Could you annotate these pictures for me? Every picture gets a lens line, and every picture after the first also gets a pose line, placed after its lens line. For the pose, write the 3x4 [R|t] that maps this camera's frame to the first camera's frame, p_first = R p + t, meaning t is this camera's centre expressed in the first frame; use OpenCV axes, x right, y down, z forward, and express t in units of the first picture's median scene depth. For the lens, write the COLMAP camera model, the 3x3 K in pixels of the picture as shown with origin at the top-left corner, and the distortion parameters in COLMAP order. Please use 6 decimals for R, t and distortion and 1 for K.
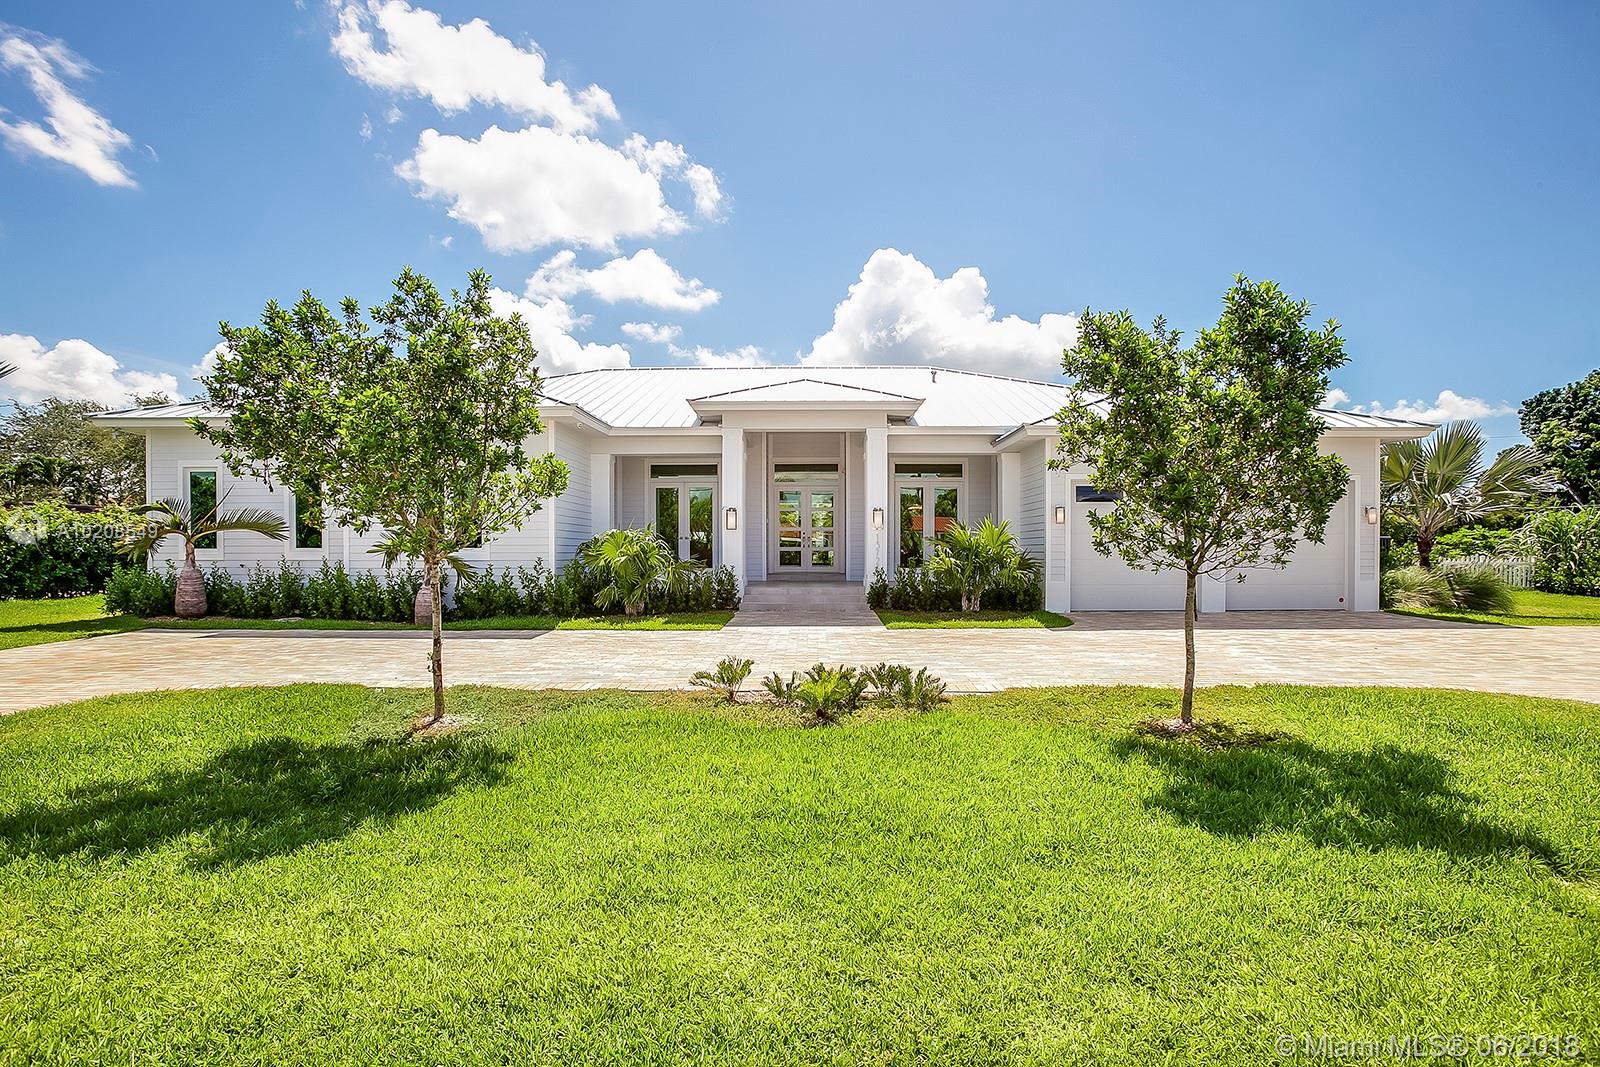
lens RADIAL K [[699.3, 0, 798.9], [0, 699.3, 532.5], [0, 0, 1]] dist [-0.000227, -0.000073]
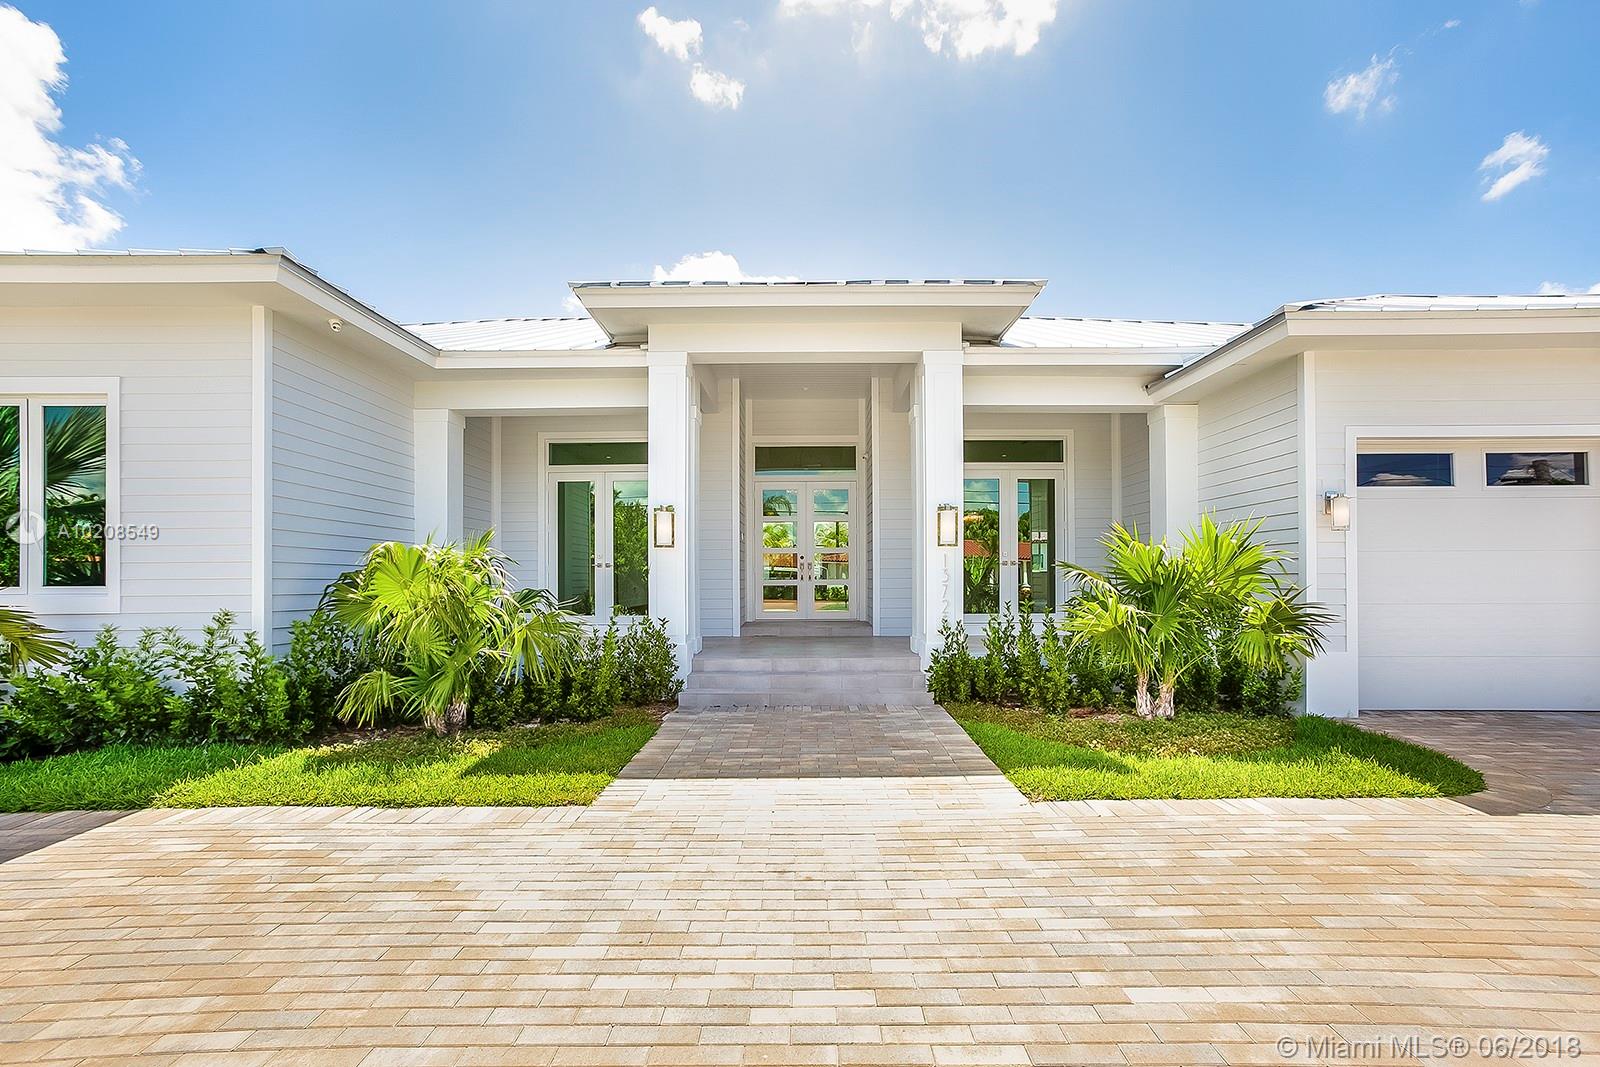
lens RADIAL K [[722.2, 0, 804.8], [0, 722.2, 441.9], [0, 0, 1]] dist [0.015166, 0.000100]
pose [[0.999793, 0.001424, 0.020283, -0.003601], [0.001932, 0.986380, -0.164469, 0.007989], [-0.020241, 0.164475, 0.986174, 0.454782]]
